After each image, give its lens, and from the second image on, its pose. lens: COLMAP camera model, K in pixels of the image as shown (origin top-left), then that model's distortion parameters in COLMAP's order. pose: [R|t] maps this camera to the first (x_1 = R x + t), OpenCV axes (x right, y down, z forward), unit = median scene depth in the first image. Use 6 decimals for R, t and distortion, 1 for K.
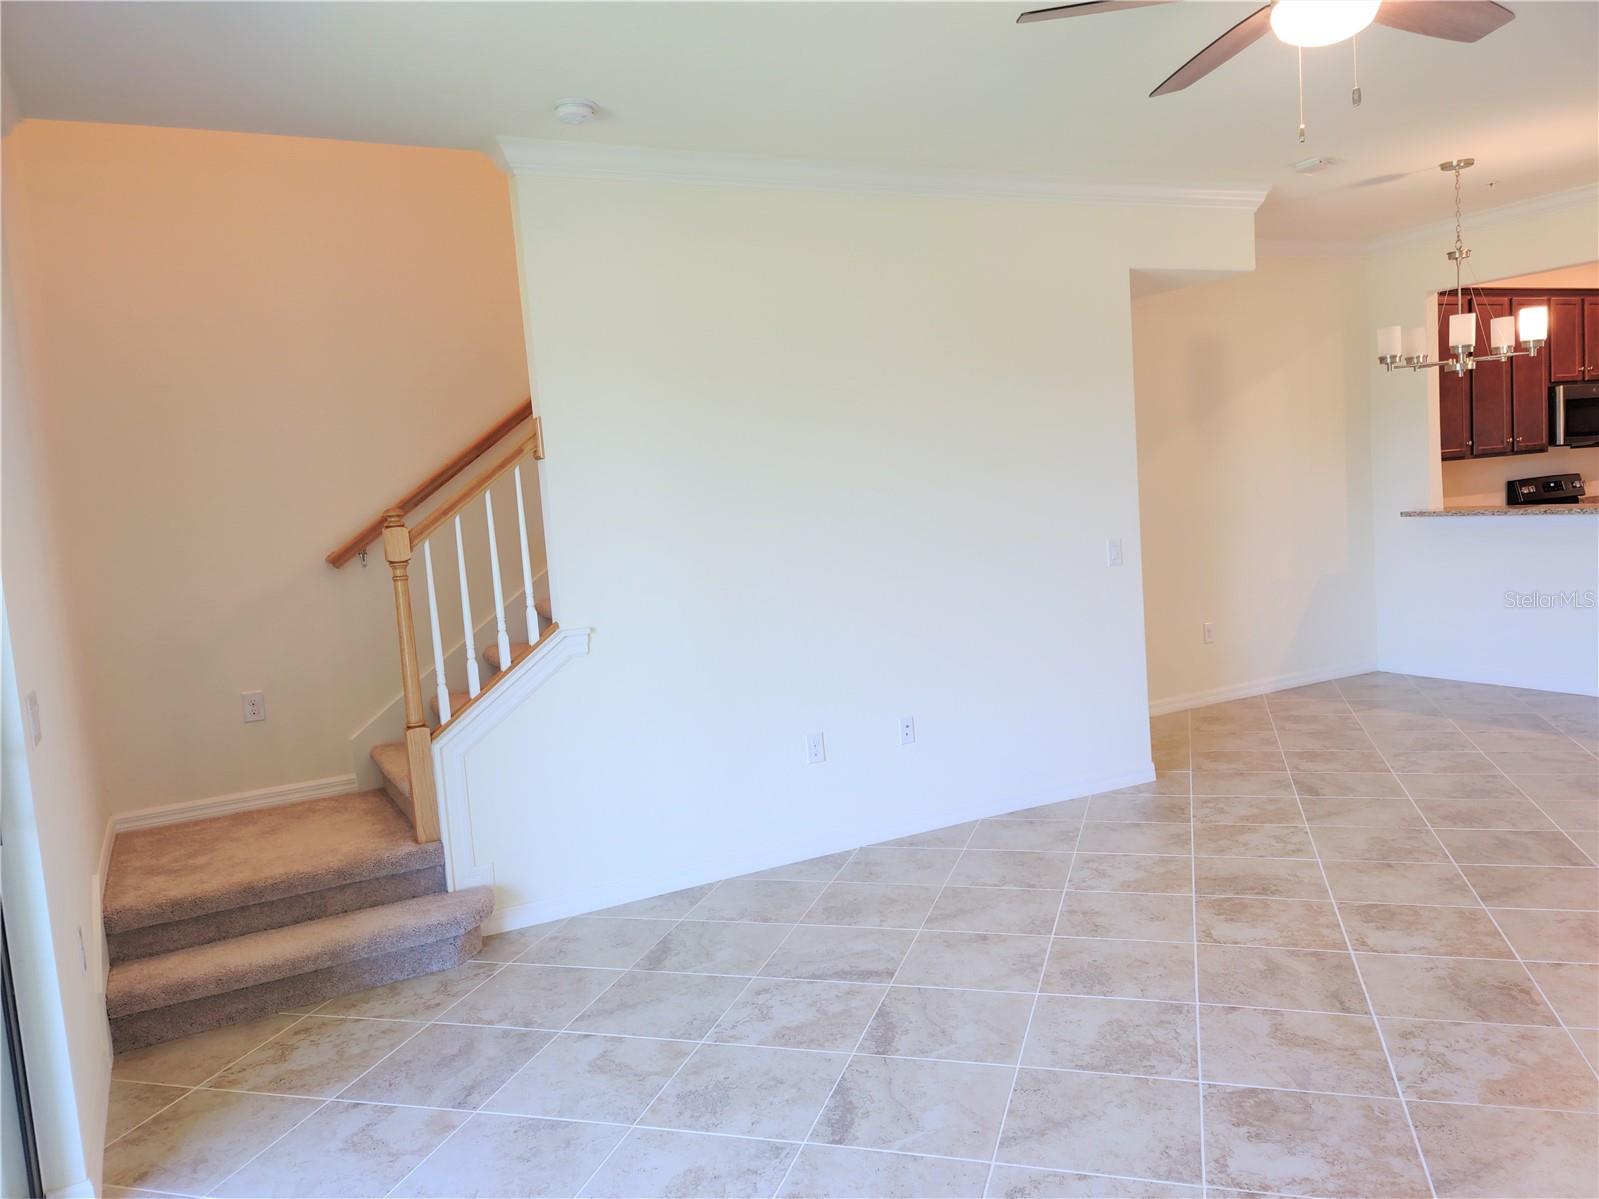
lens RADIAL K [[1164.8, 0, 803.3], [0, 1164.8, 610.7], [0, 0, 1]] dist [0.093262, -0.085838]
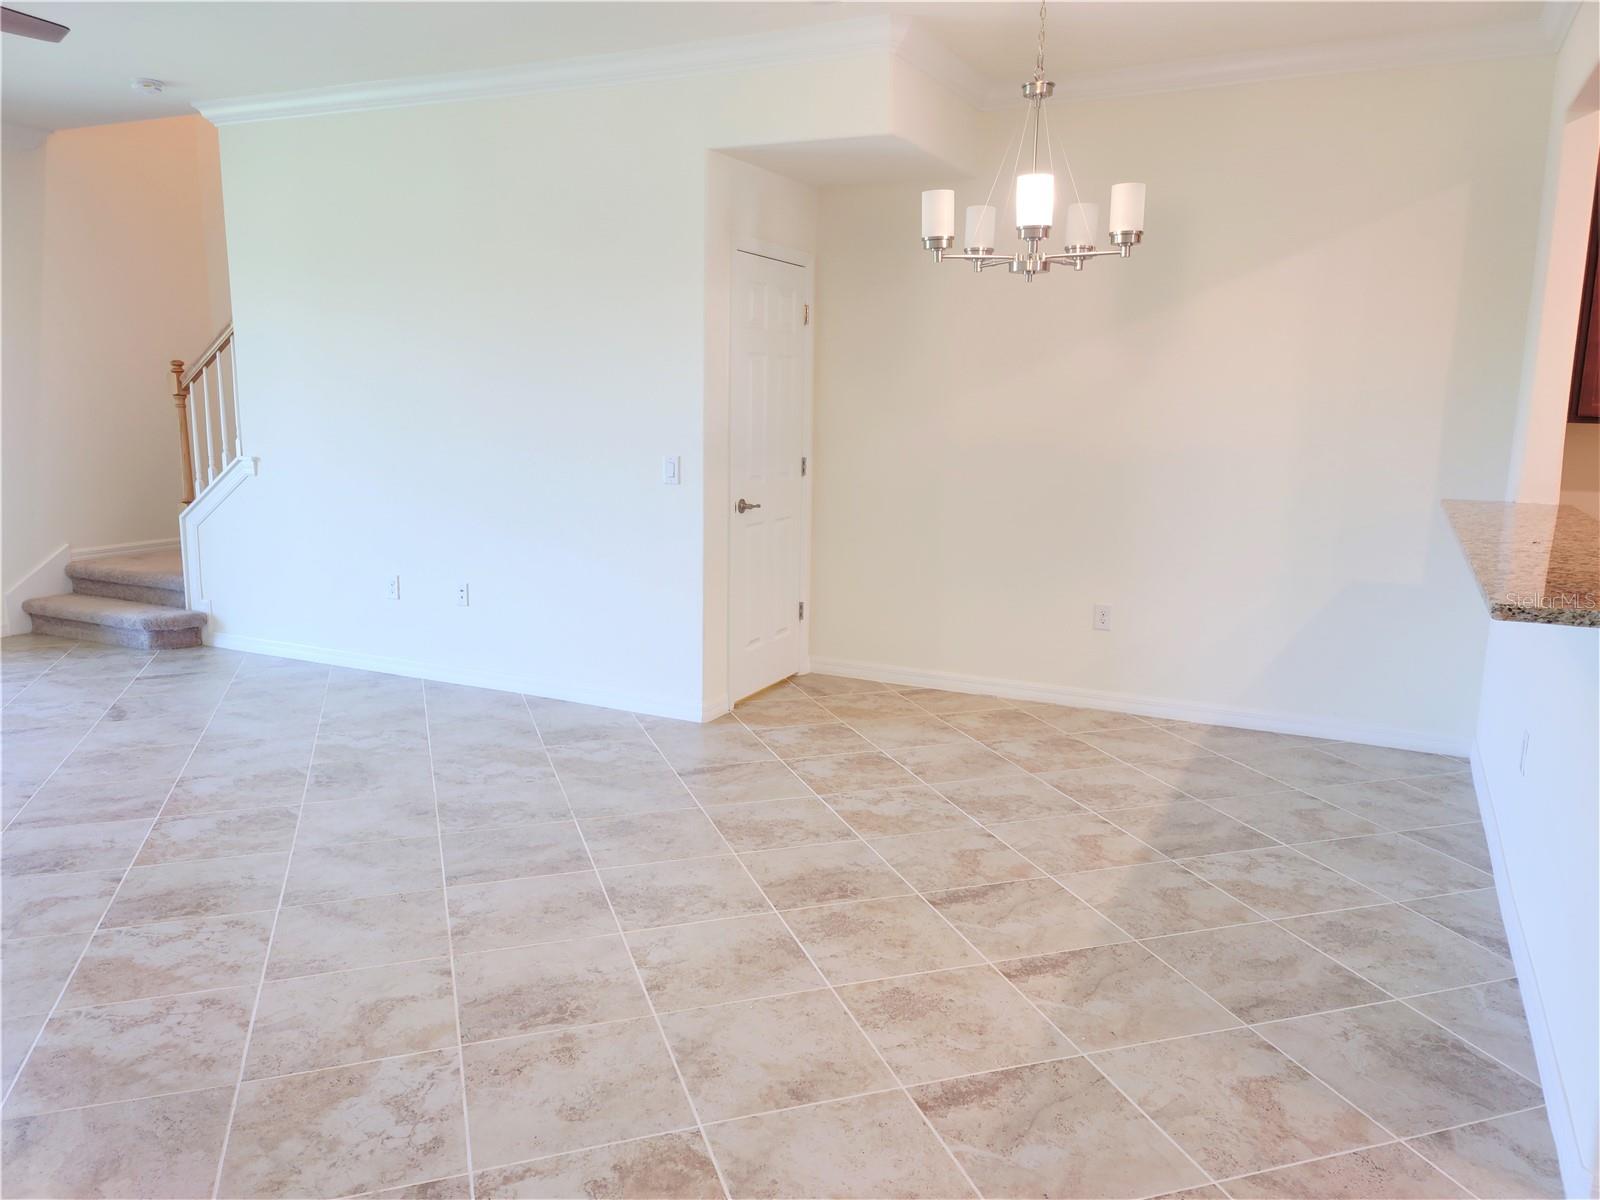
lens RADIAL K [[1165.6, 0, 798.3], [0, 1165.6, 598.8], [0, 0, 1]] dist [0.093262, -0.085838]
pose [[0.596549, 0.224030, -0.770675, 1.364433], [-0.141206, 0.974569, 0.173999, -0.161335], [0.790057, 0.005025, 0.613013, 0.655565]]
